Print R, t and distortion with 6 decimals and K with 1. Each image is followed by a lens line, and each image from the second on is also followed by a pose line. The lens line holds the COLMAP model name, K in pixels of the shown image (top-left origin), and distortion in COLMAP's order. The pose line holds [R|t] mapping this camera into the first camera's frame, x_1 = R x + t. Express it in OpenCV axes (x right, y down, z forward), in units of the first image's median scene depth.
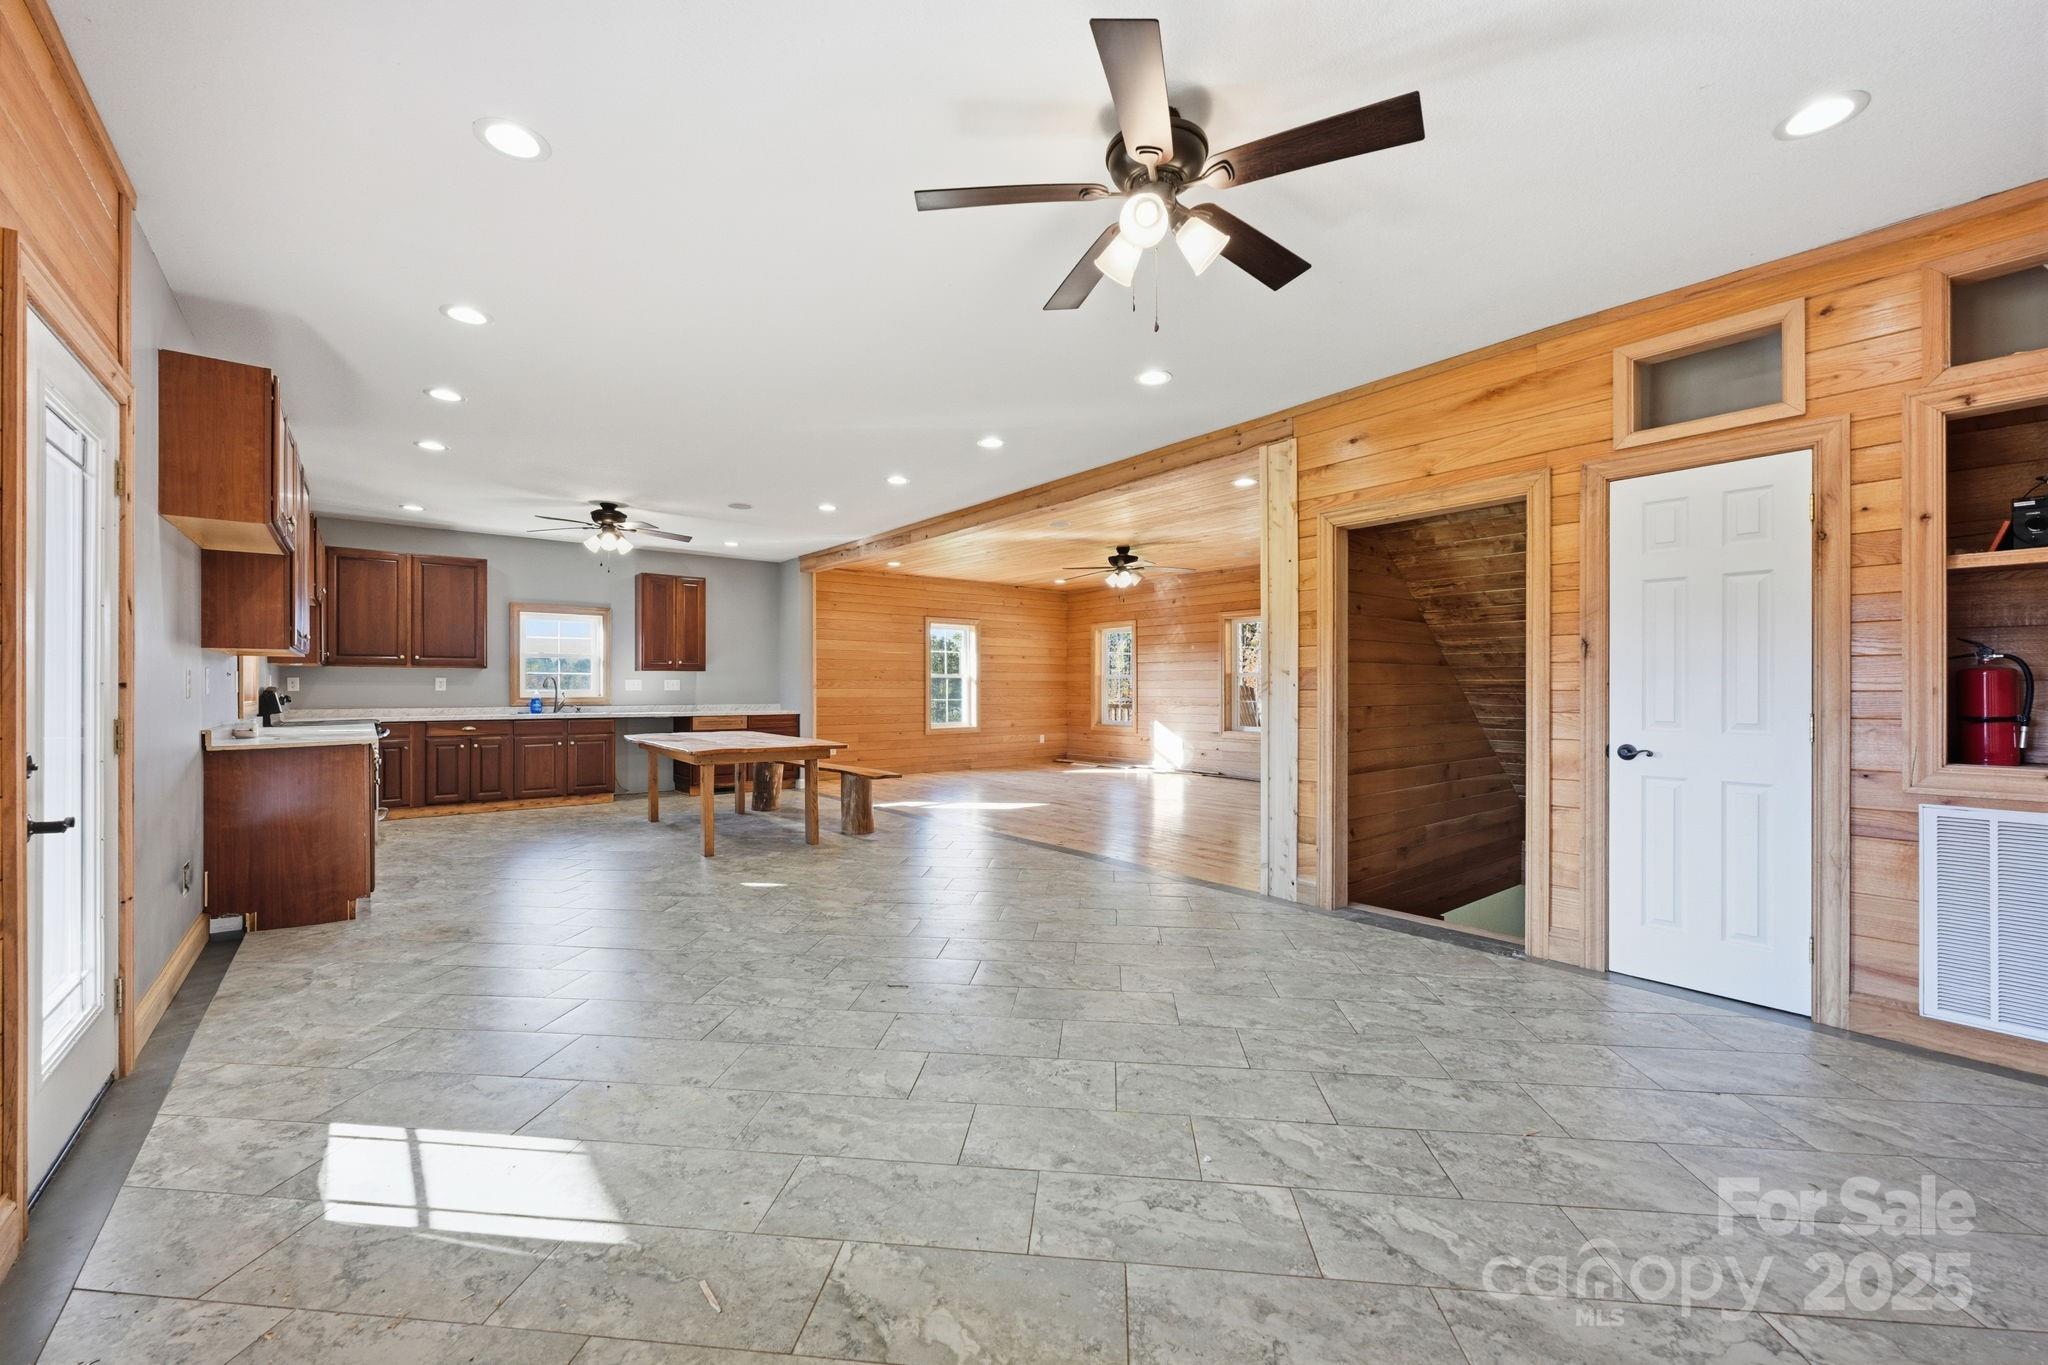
lens RADIAL K [[823.5, 0, 1030.7], [0, 823.5, 686.8], [0, 0, 1]] dist [-0.001646, 0.000300]
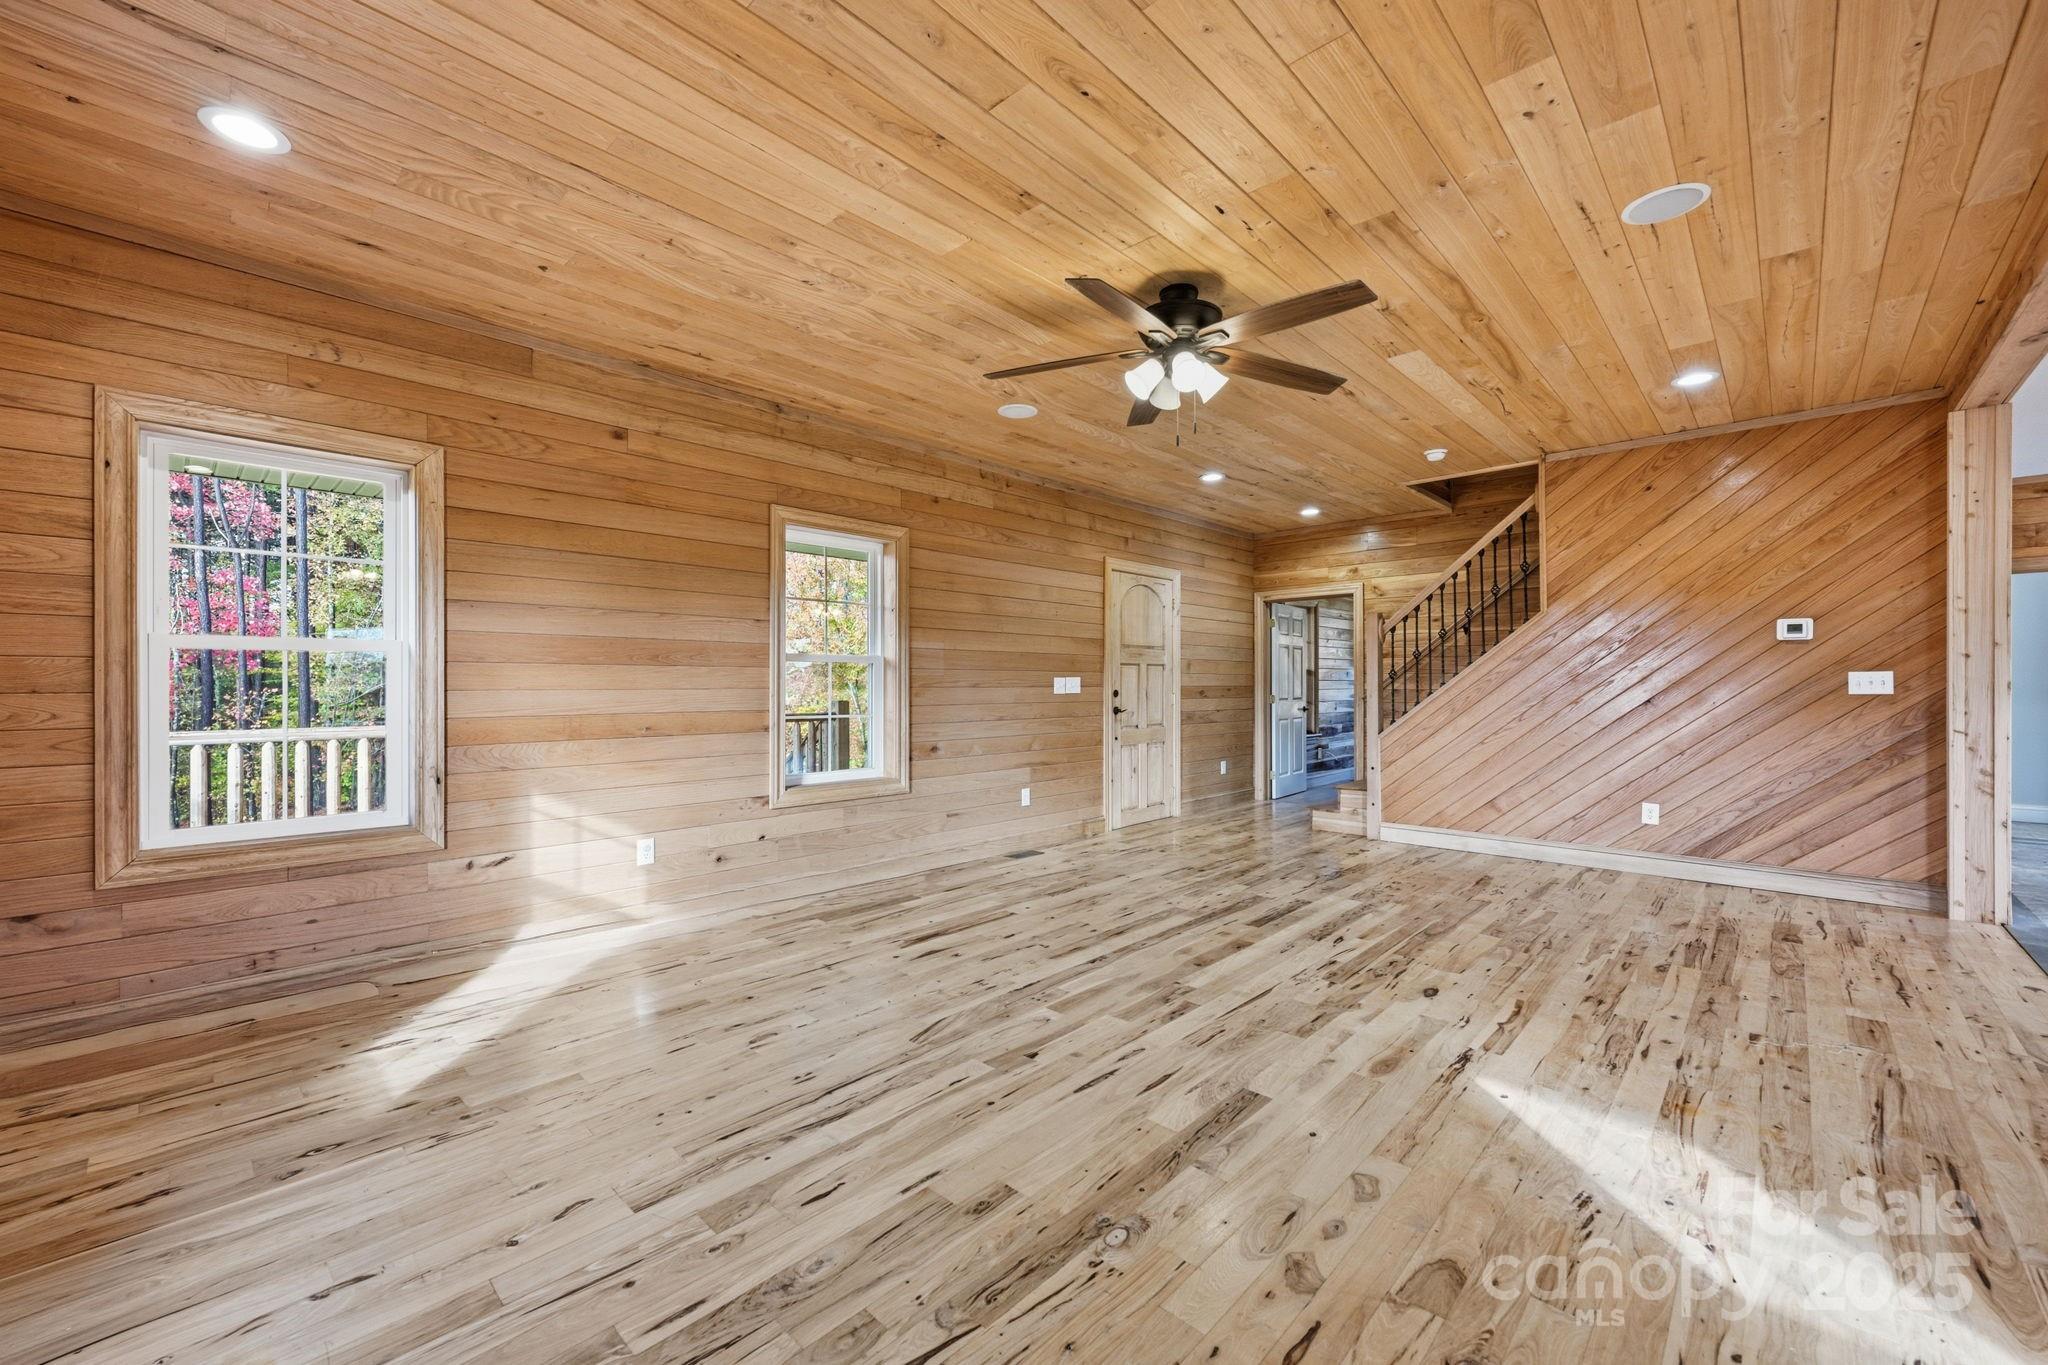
lens RADIAL K [[823.5, 0, 1007.2], [0, 823.5, 684.2], [0, 0, 1]] dist [-0.001646, 0.000300]
pose [[-0.119722, 0.004362, 0.992798, -0.231797], [0.000726, 0.999990, -0.004306, 0.001617], [-0.992807, 0.000205, -0.119724, 1.112175]]
